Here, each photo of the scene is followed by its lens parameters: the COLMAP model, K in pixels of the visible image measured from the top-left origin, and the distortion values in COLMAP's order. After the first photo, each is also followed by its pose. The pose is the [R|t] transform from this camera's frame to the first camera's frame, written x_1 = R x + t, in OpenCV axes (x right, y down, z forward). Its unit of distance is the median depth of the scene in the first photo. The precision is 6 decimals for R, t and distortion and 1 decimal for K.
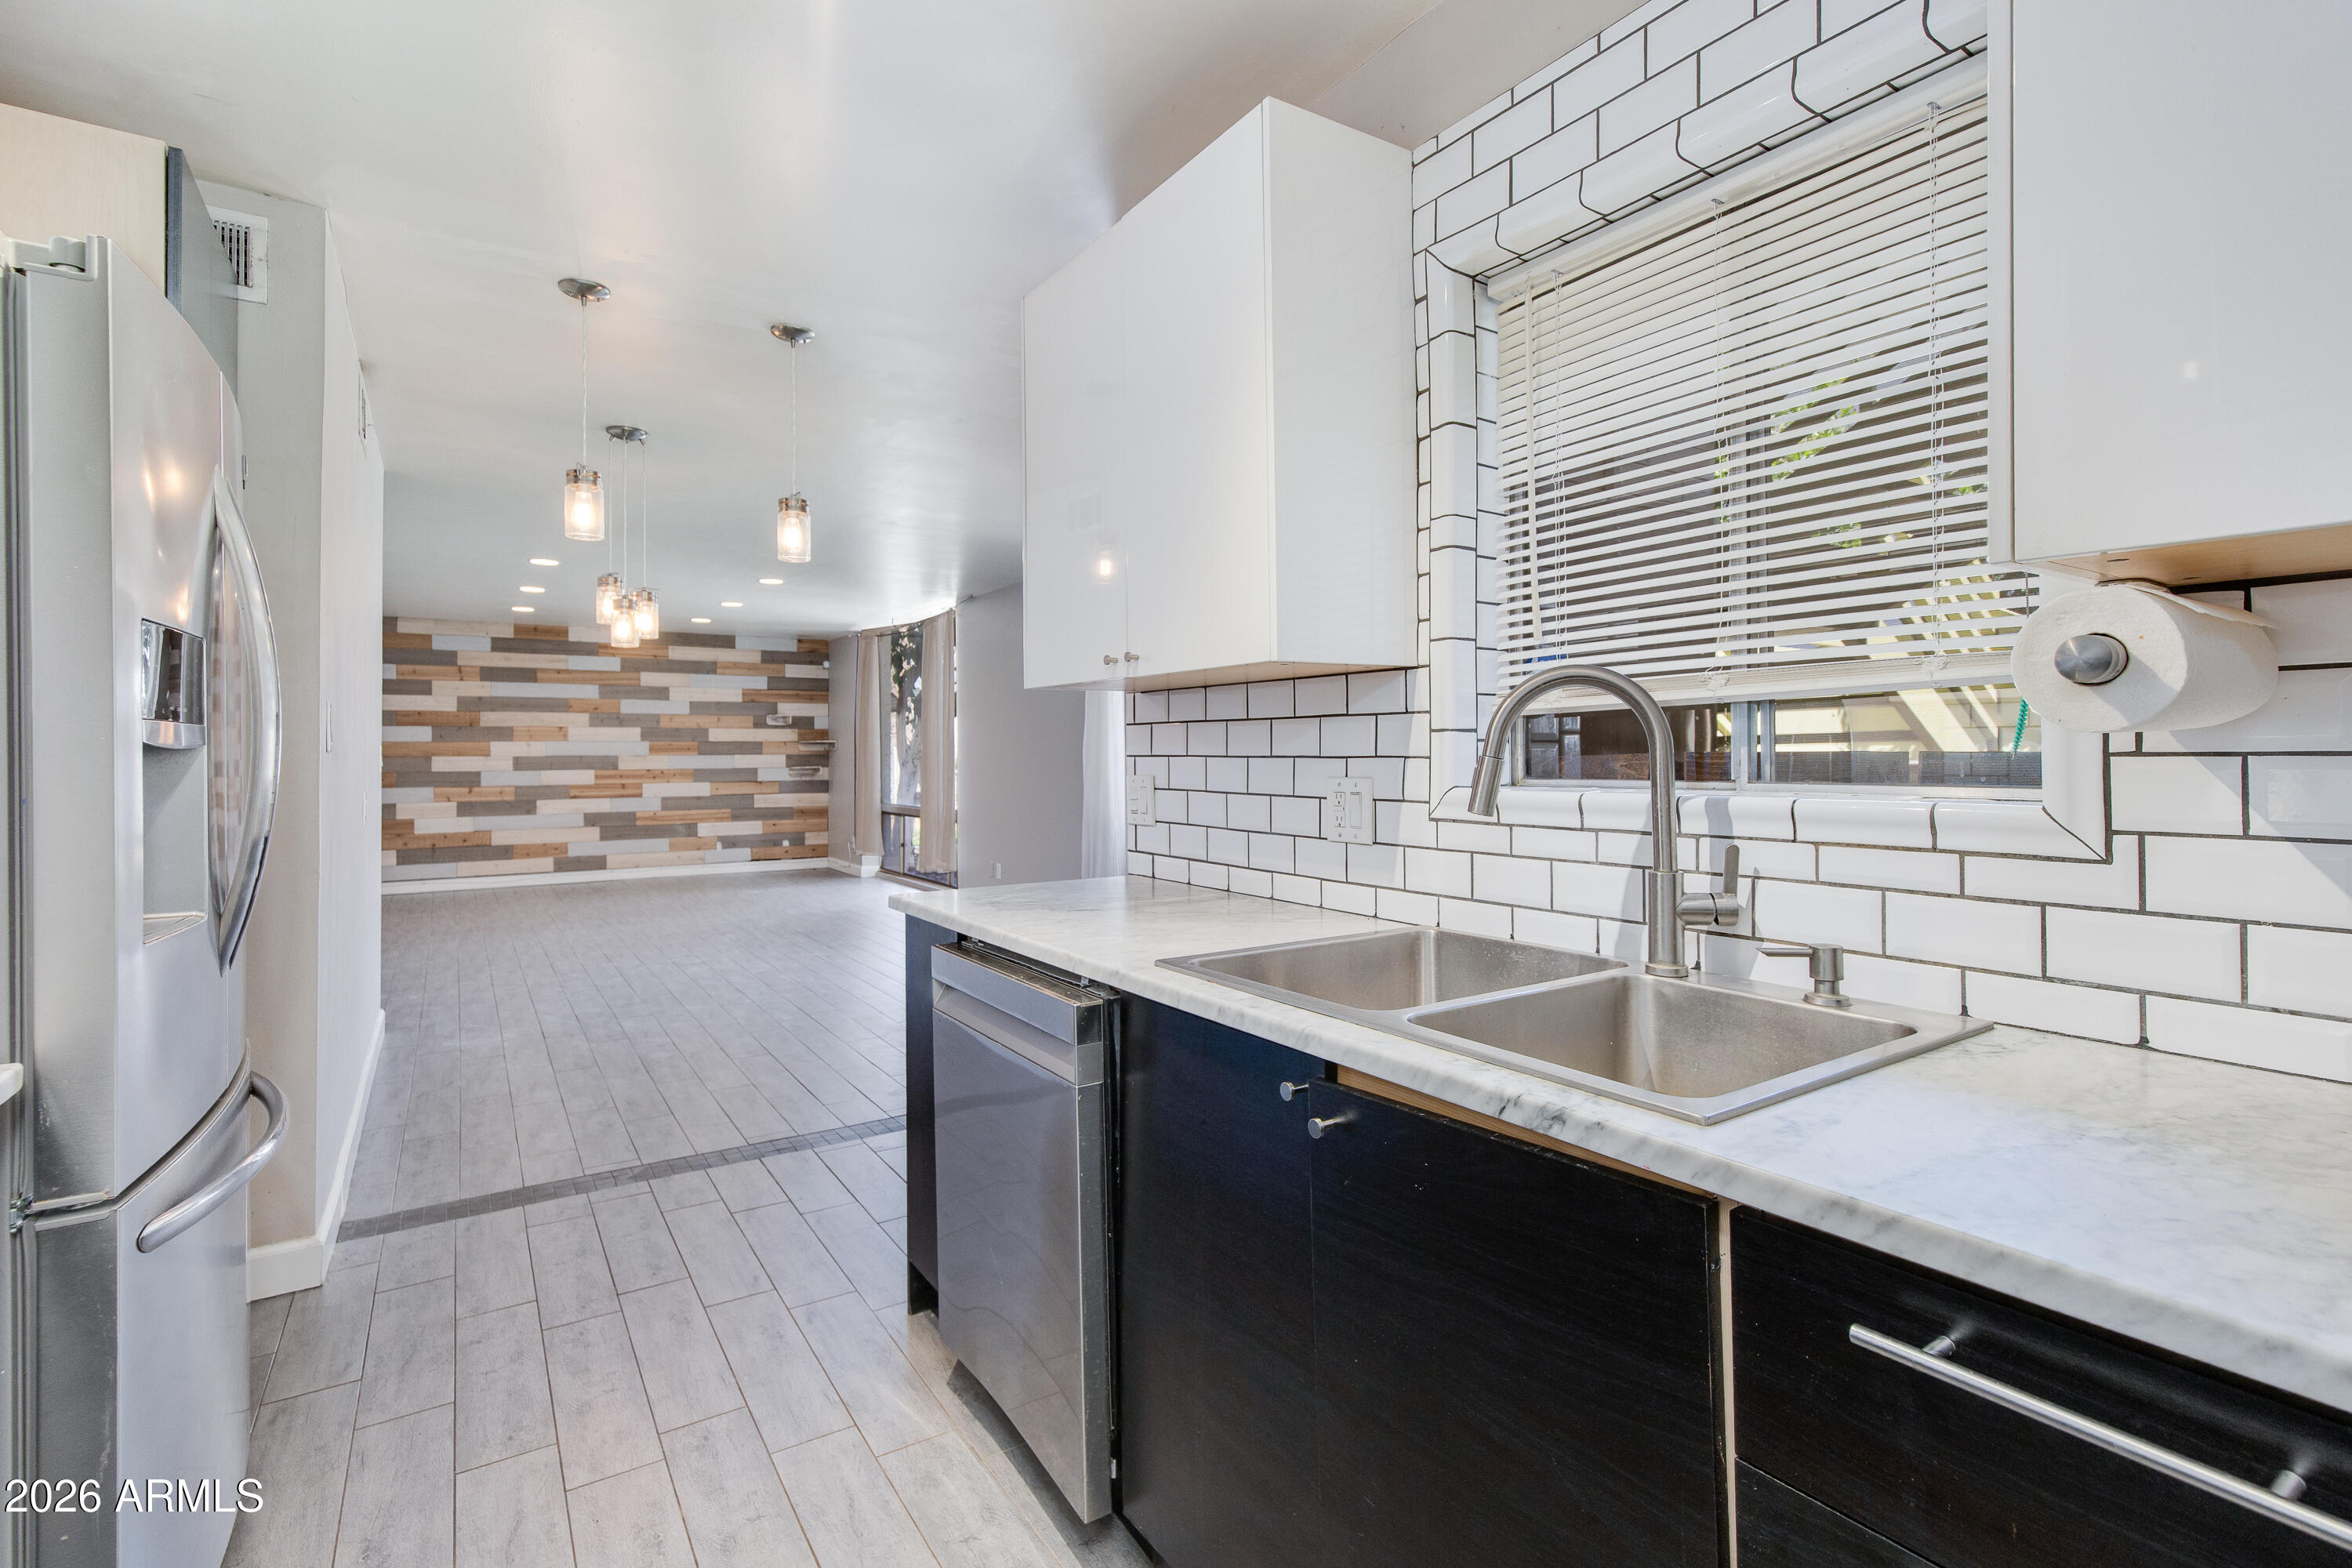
lens RADIAL K [[1061.6, 0, 1179.2], [0, 1061.6, 767.1], [0, 0, 1]] dist [0.005620, 0.000715]
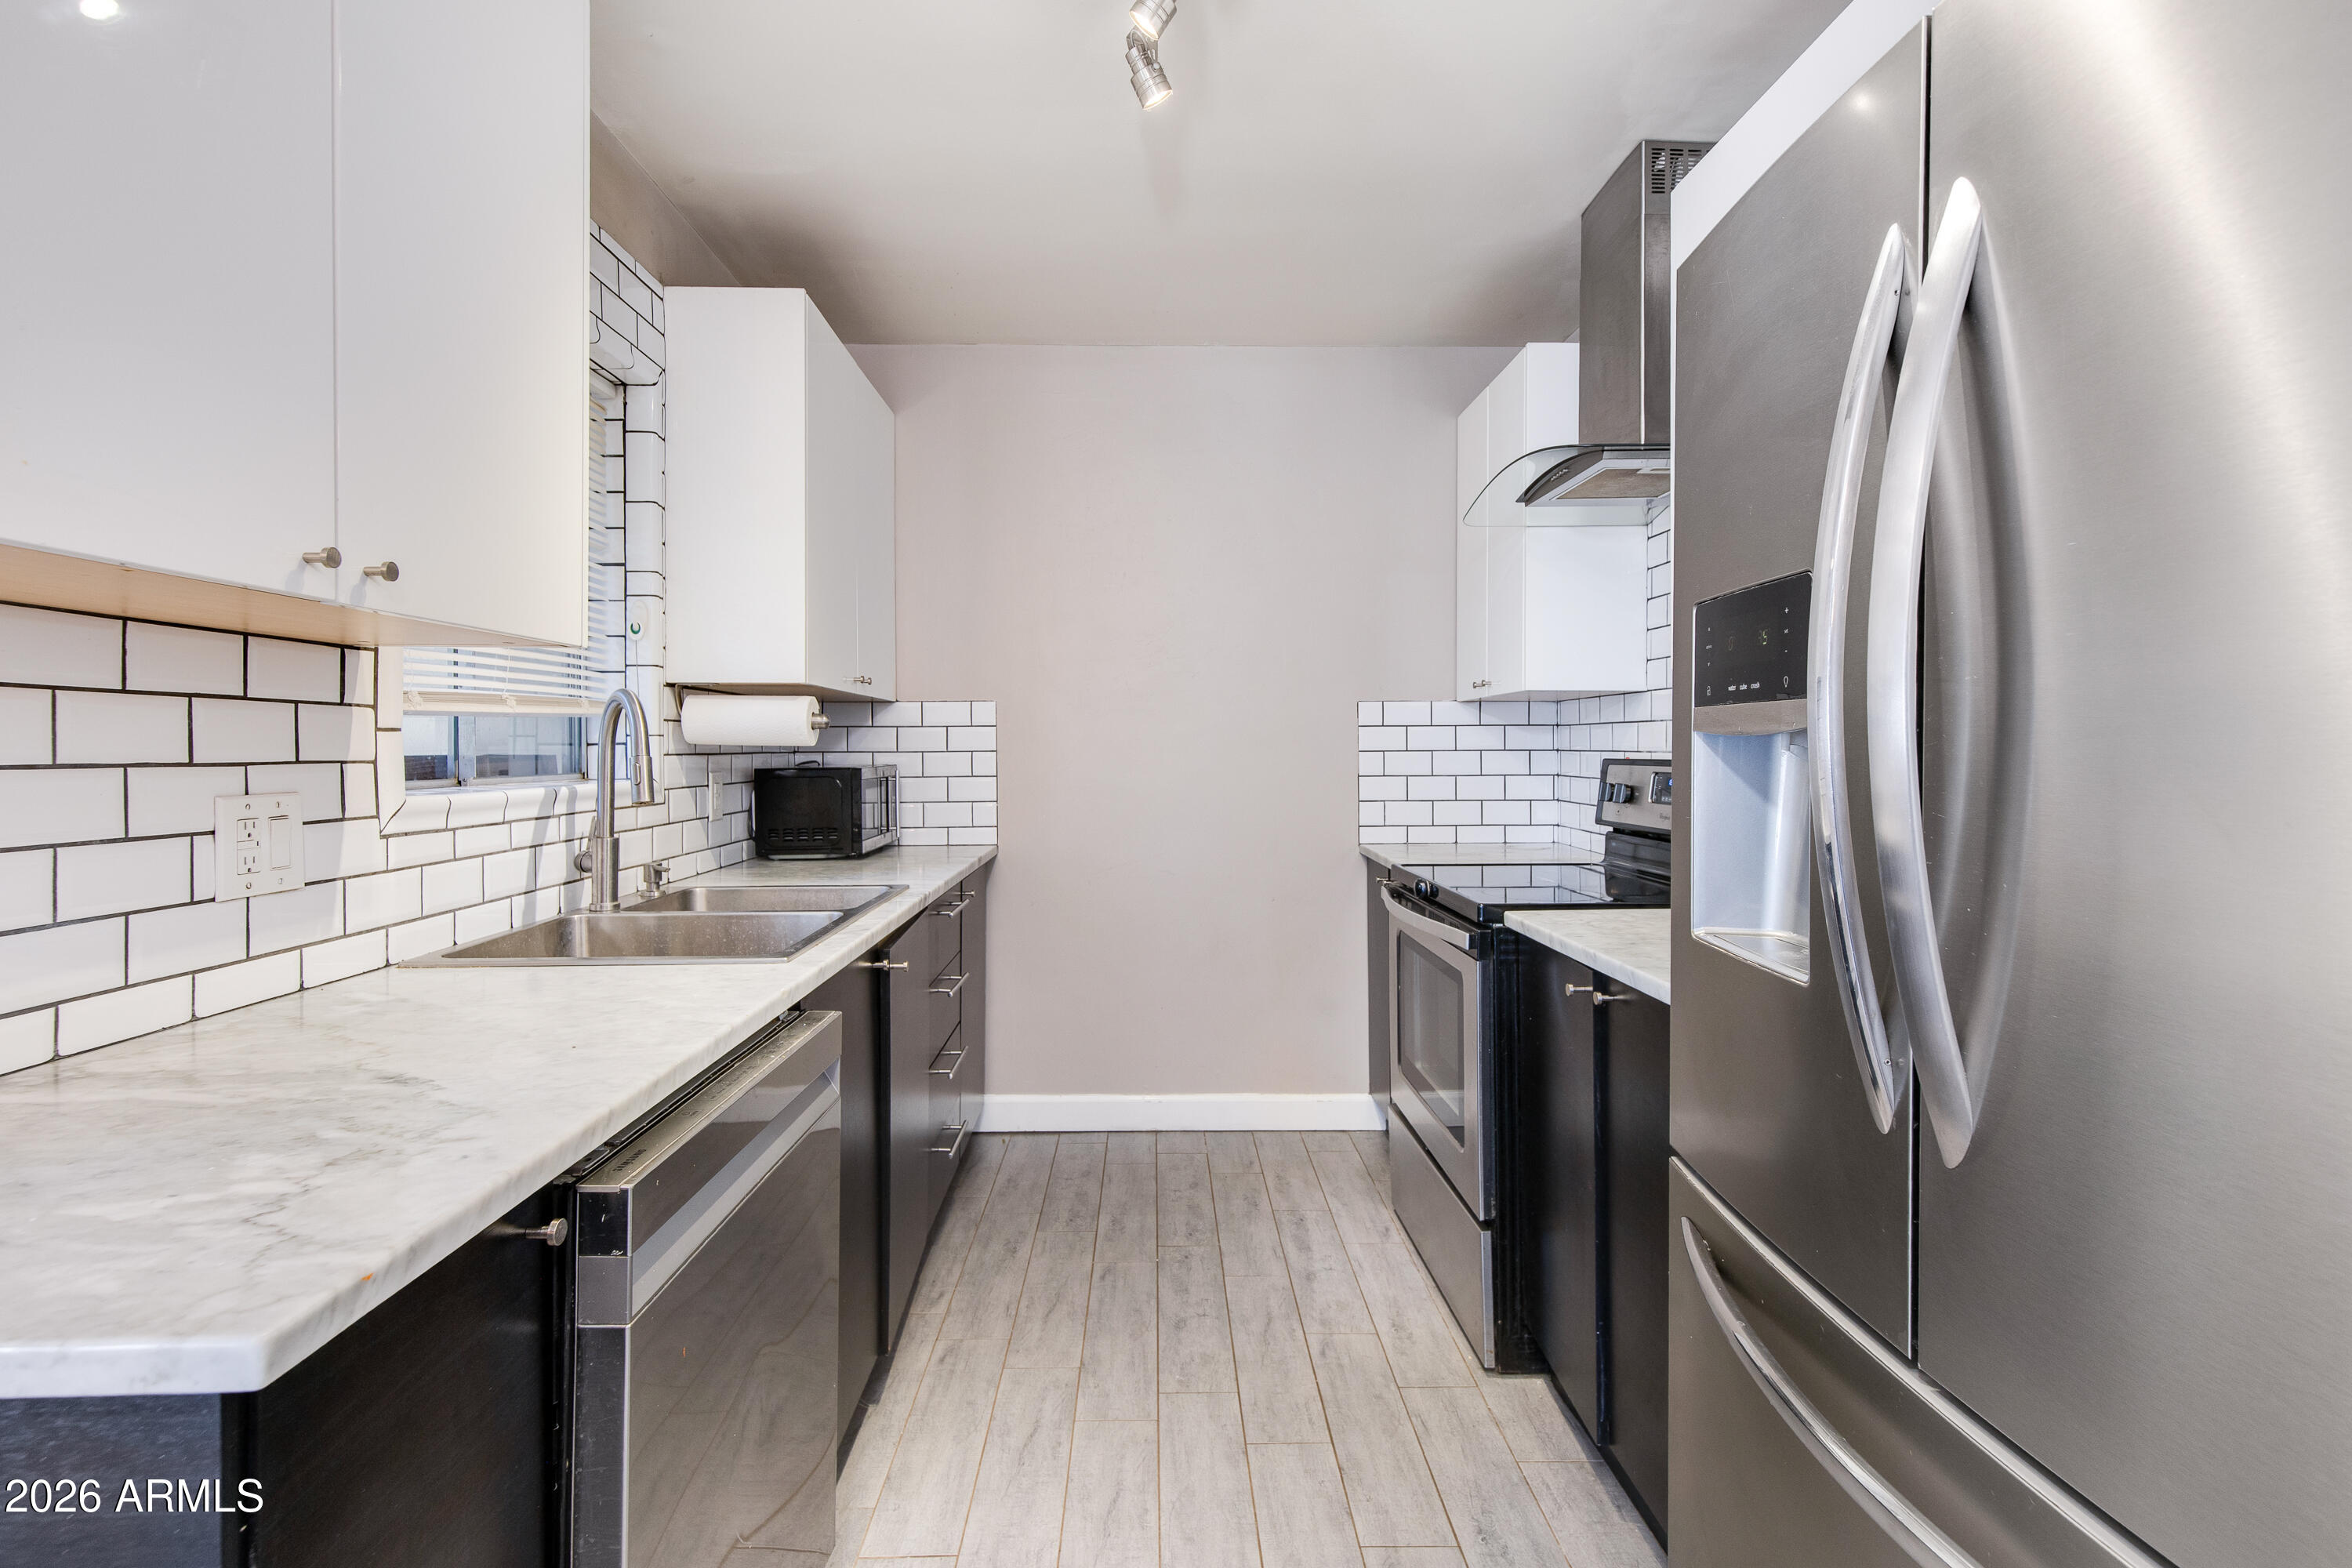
lens RADIAL K [[1055.1, 0, 1165.8], [0, 1055.1, 746.3], [0, 0, 1]] dist [-0.003273, -0.000114]
pose [[-0.833457, 0.016249, 0.552345, -0.734847], [0.018443, 0.999829, -0.001585, -0.007972], [-0.552276, 0.008866, -0.833614, 1.330592]]
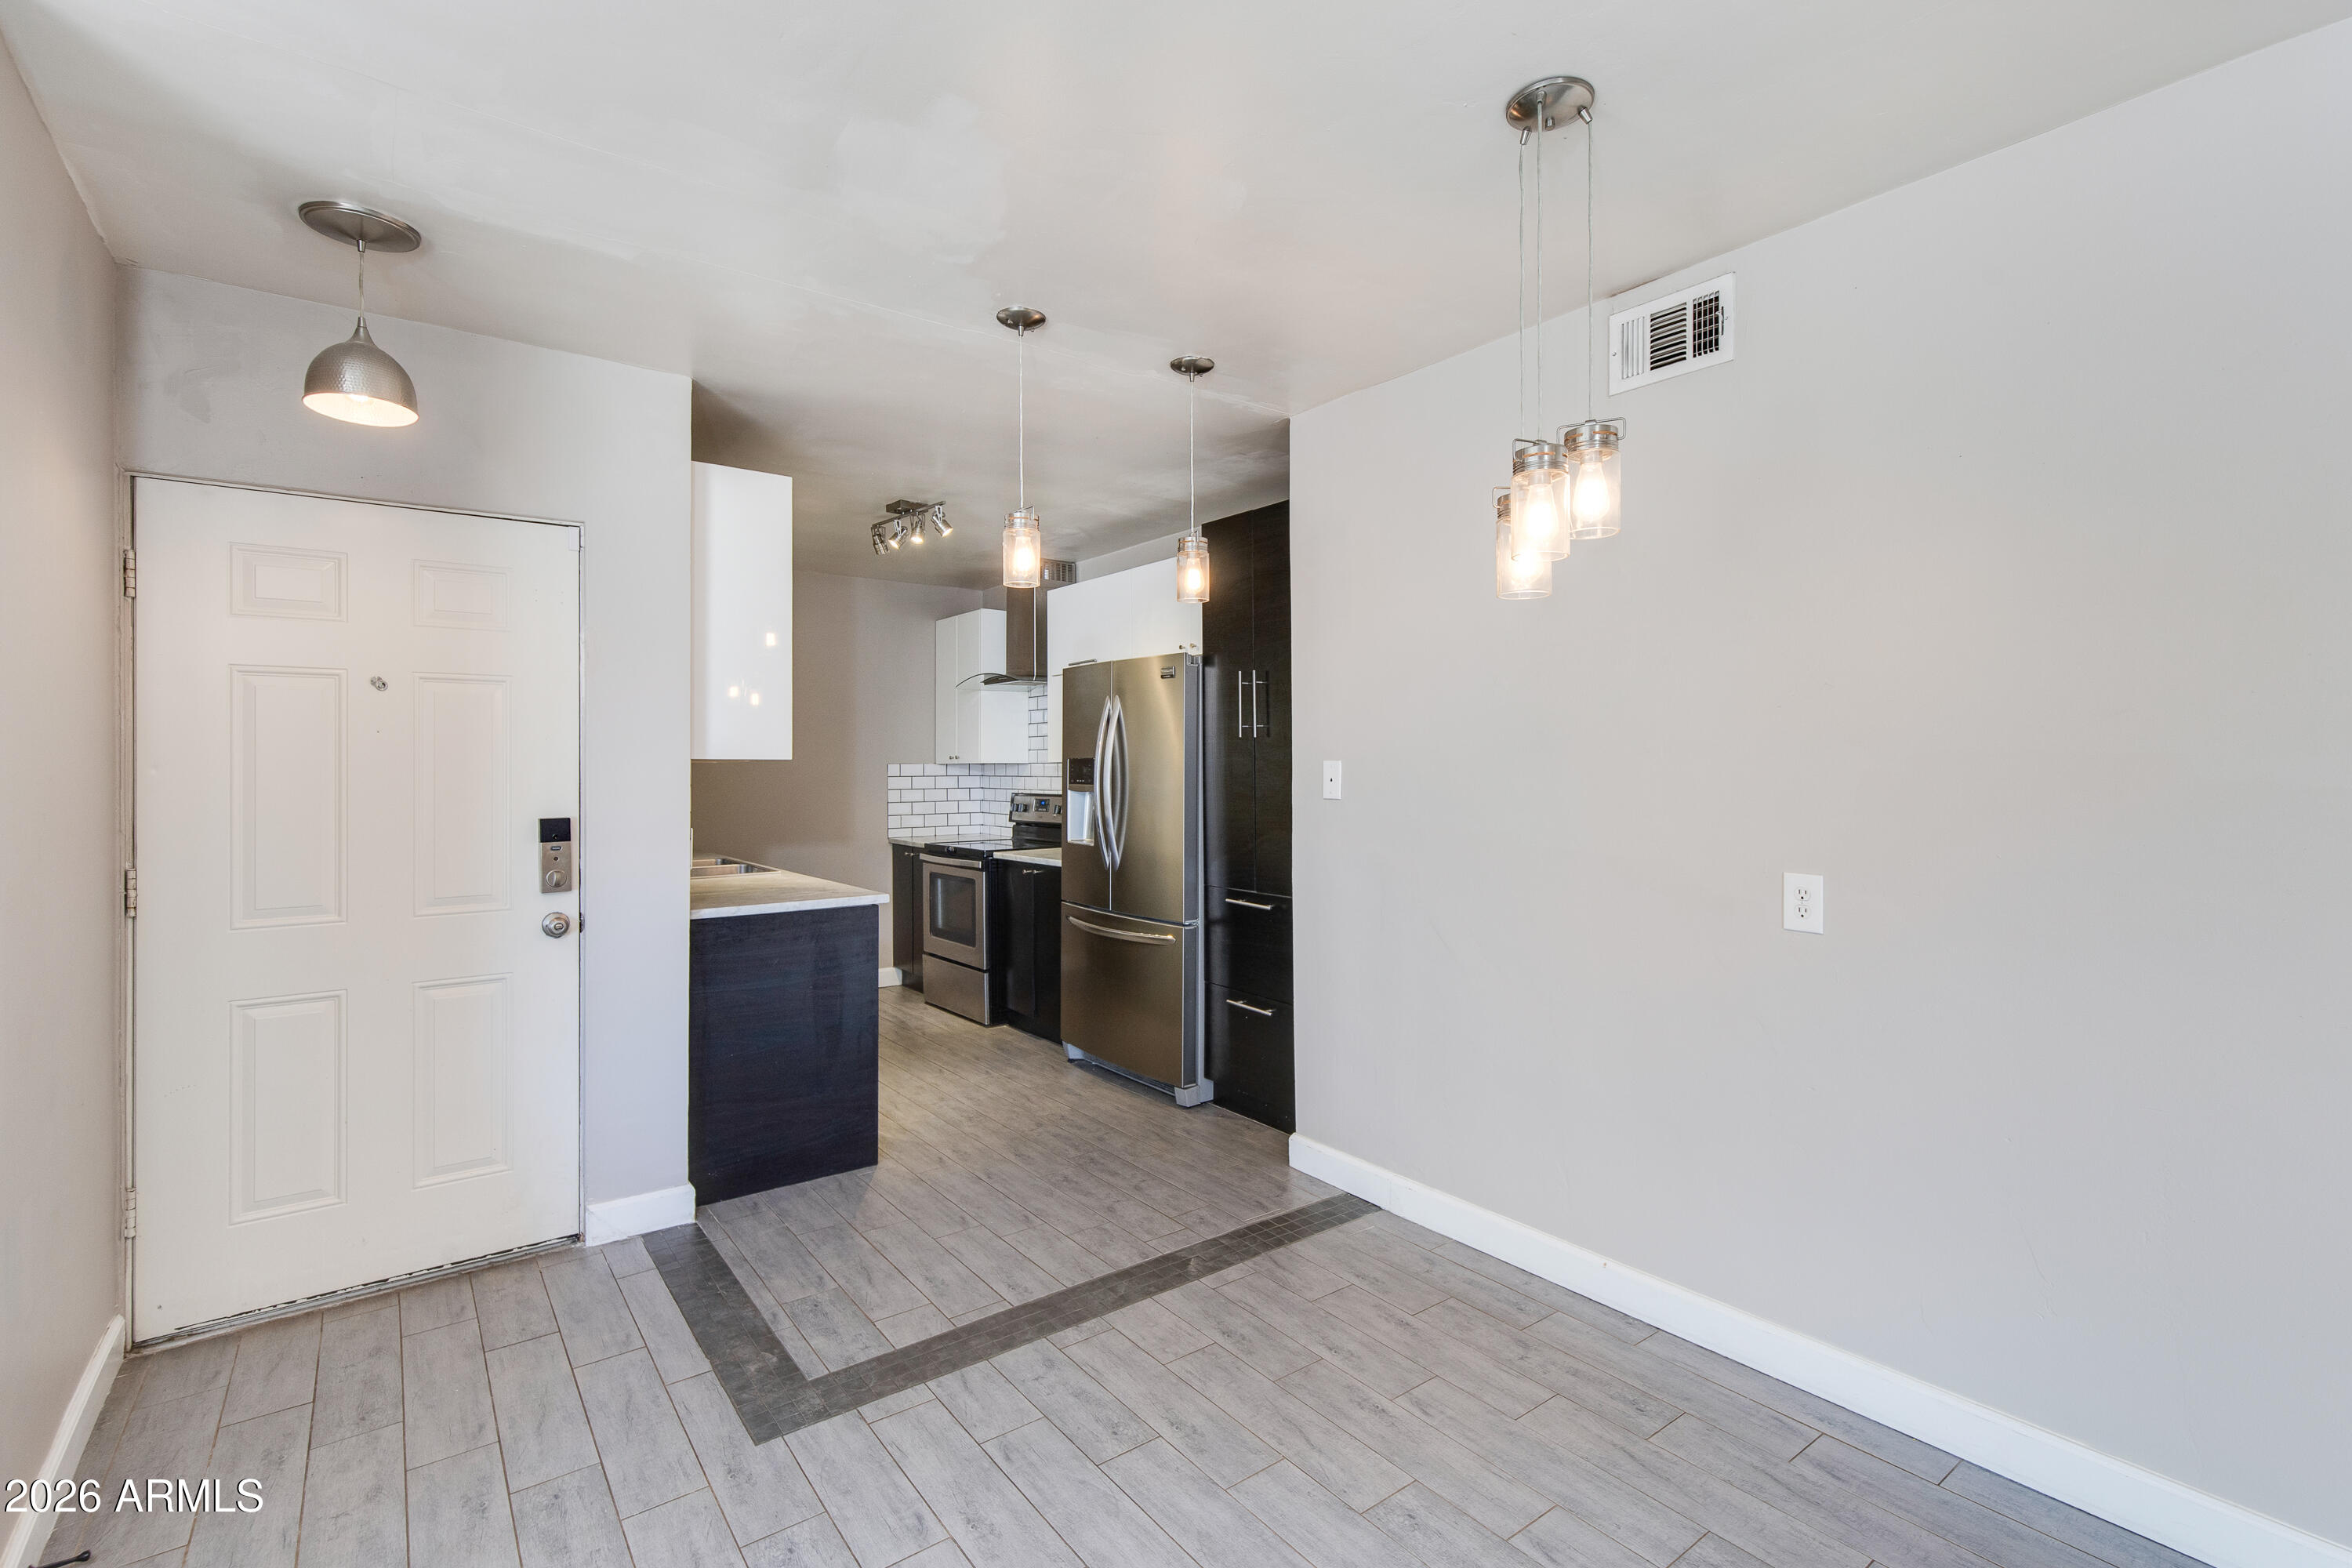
lens RADIAL K [[1055.1, 0, 1179.7], [0, 1055.1, 766.4], [0, 0, 1]] dist [-0.003273, -0.000114]
pose [[-0.998116, 0.017846, -0.058705, -0.768384], [0.017244, 0.999793, 0.010755, -0.094742], [0.058885, 0.009722, -0.998217, 3.184104]]
